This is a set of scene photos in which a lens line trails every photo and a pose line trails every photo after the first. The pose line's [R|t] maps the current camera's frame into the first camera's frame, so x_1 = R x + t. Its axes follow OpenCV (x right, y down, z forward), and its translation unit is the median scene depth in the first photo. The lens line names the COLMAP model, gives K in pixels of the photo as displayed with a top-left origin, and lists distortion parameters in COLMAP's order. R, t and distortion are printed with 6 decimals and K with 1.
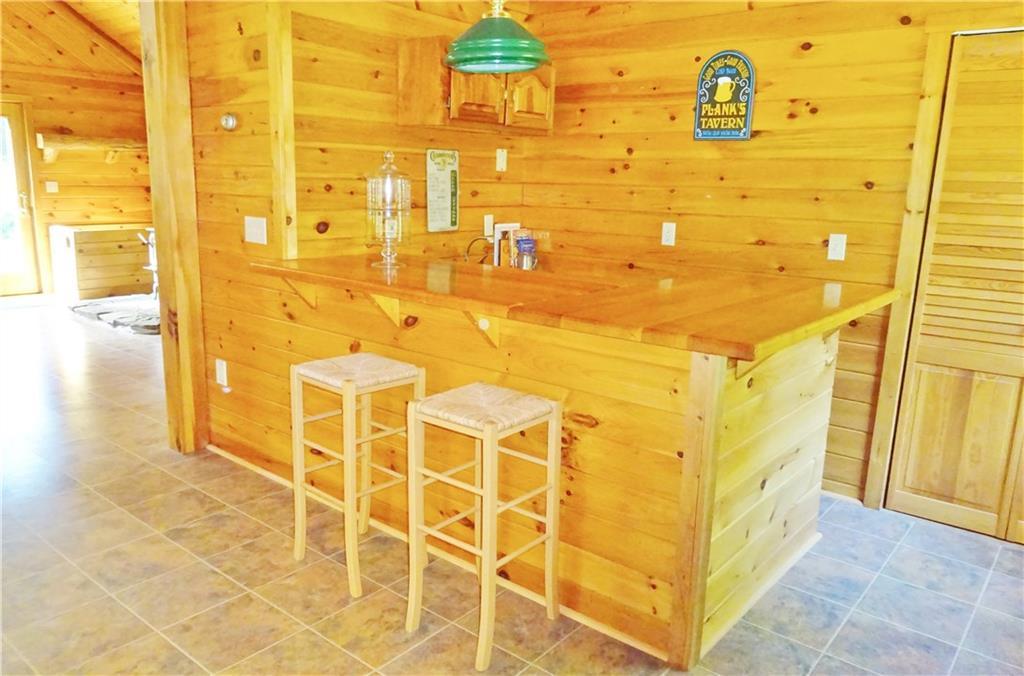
lens RADIAL K [[760.3, 0, 511.1], [0, 760.3, 341.3], [0, 0, 1]] dist [-0.000537, -0.006471]
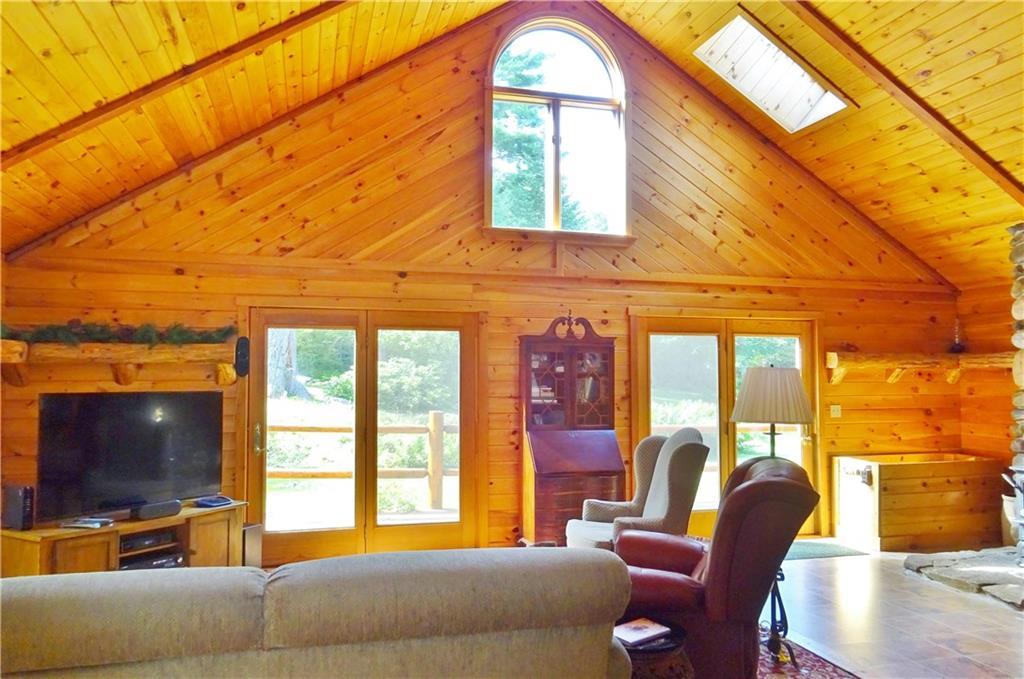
lens RADIAL K [[760.3, 0, 513.5], [0, 760.3, 338.4], [0, 0, 1]] dist [-0.000537, -0.006471]
pose [[0.815028, -0.059610, -0.576347, -0.394797], [-0.100109, 0.965248, -0.241400, -0.036368], [0.570708, 0.254445, 0.780737, 0.087902]]
